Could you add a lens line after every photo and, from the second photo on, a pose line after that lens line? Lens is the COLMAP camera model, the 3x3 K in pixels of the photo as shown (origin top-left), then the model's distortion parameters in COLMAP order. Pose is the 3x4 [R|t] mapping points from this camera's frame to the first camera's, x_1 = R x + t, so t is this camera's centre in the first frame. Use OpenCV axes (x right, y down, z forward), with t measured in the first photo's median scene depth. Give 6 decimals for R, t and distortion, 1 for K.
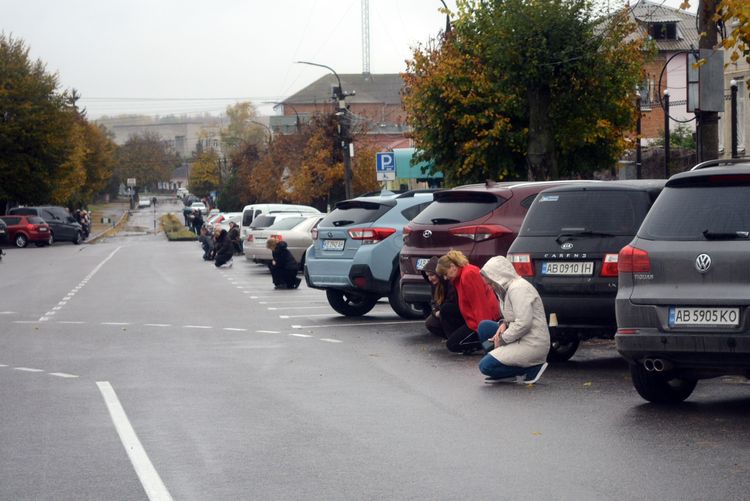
lens RADIAL K [[1218.7, 0, 372.6], [0, 1218.7, 248.1], [0, 0, 1]] dist [-0.087438, 0.000000]
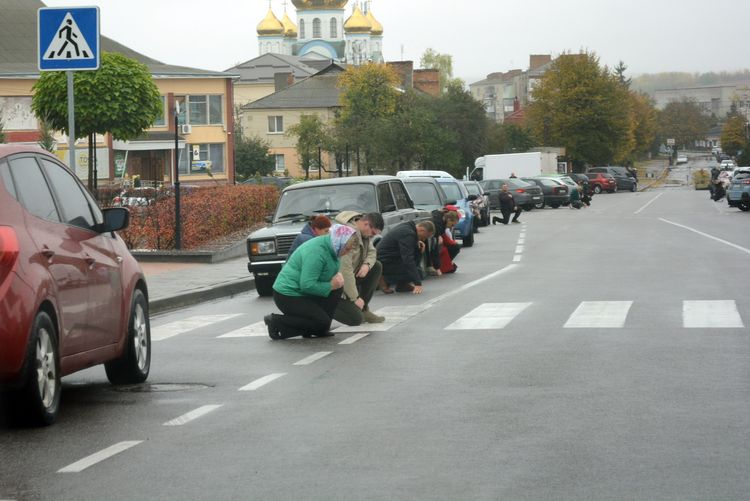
lens RADIAL K [[1218.7, 0, 373.0], [0, 1218.7, 248.2], [0, 0, 1]] dist [-0.087438, 0.000000]
pose [[0.906030, 0.020899, -0.422697, 0.039713], [-0.004830, 0.999226, 0.039049, 0.003733], [0.423186, -0.033338, 0.905429, -0.195254]]
